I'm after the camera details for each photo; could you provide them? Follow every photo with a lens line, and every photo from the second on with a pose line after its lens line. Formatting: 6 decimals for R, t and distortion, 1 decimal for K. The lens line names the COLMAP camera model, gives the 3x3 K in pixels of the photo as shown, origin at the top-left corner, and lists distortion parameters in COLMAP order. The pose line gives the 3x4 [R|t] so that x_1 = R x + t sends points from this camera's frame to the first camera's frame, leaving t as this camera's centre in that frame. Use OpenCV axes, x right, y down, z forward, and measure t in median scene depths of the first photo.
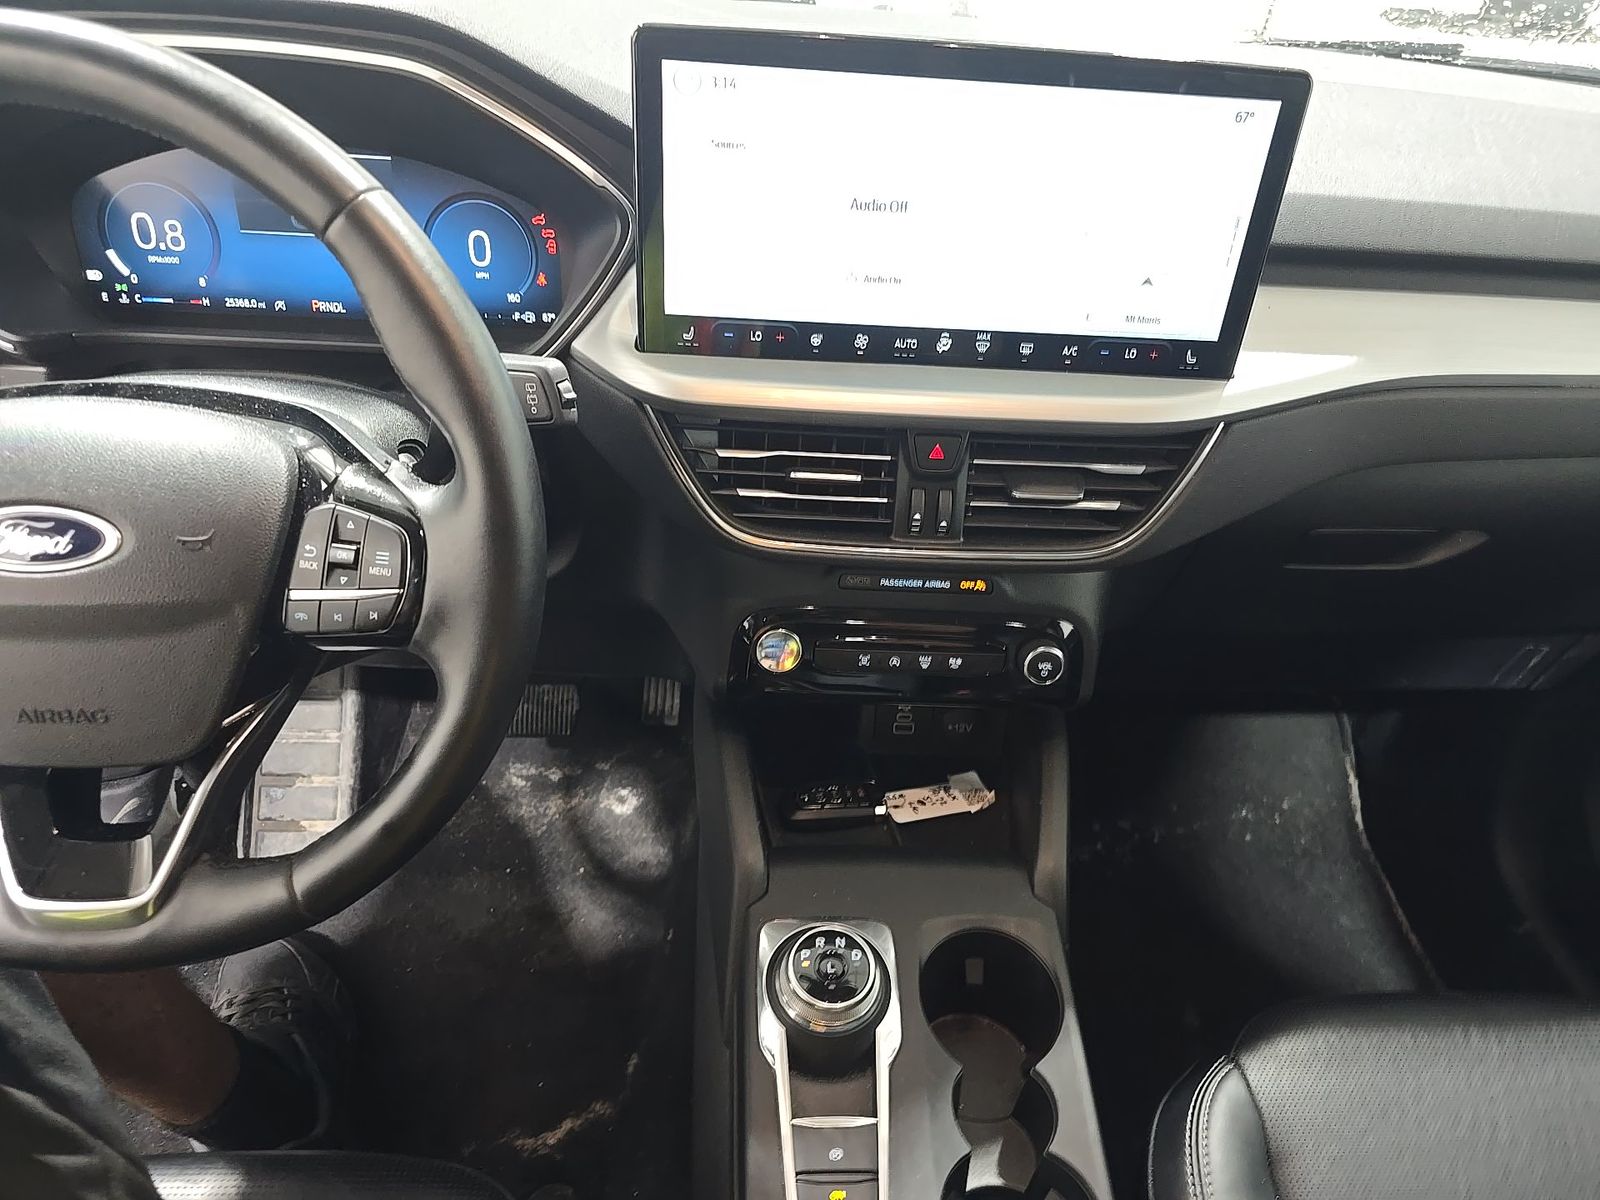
lens RADIAL K [[1076.5, 0, 806.3], [0, 1076.5, 621.1], [0, 0, 1]] dist [0.046777, -0.042764]
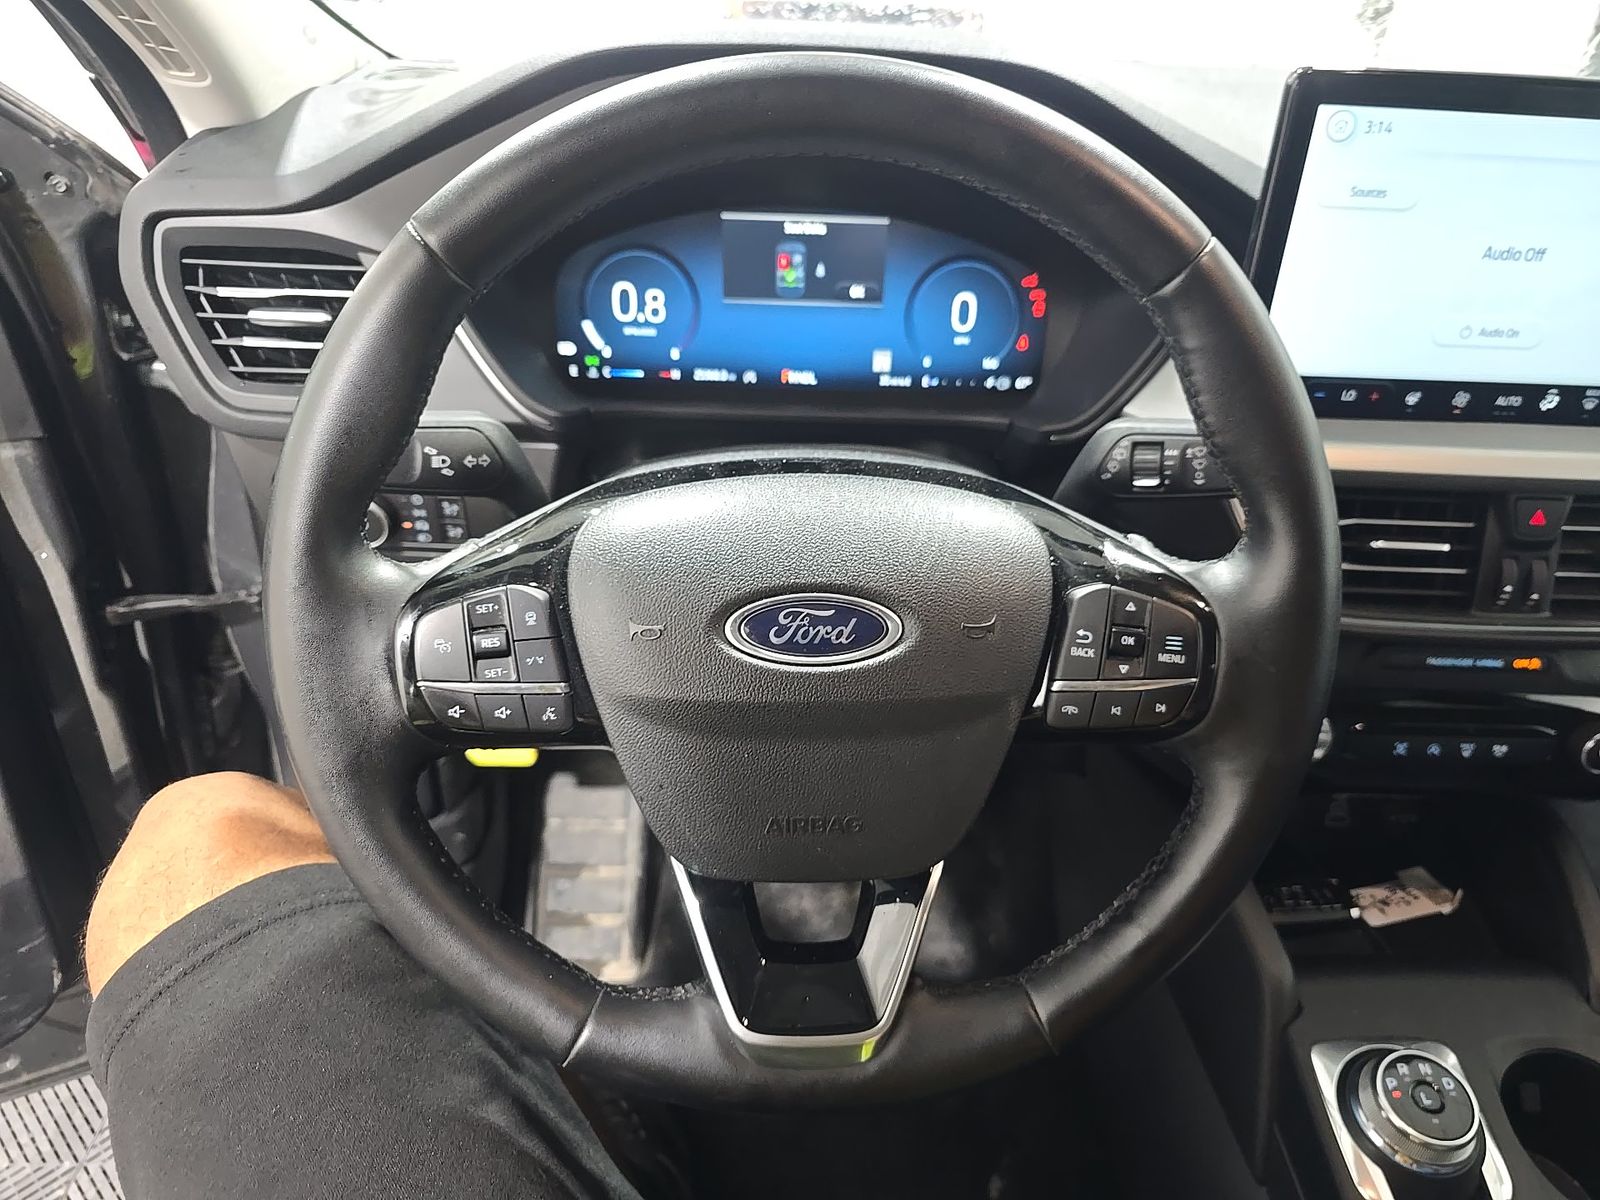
lens RADIAL K [[1094.2, 0, 796.5], [0, 1094.2, 624.9], [0, 0, 1]] dist [0.047881, -0.064157]
pose [[0.999544, -0.009055, -0.028802, -0.429073], [0.007237, 0.998012, -0.062606, -0.012357], [0.029312, 0.062369, 0.997623, 0.055705]]
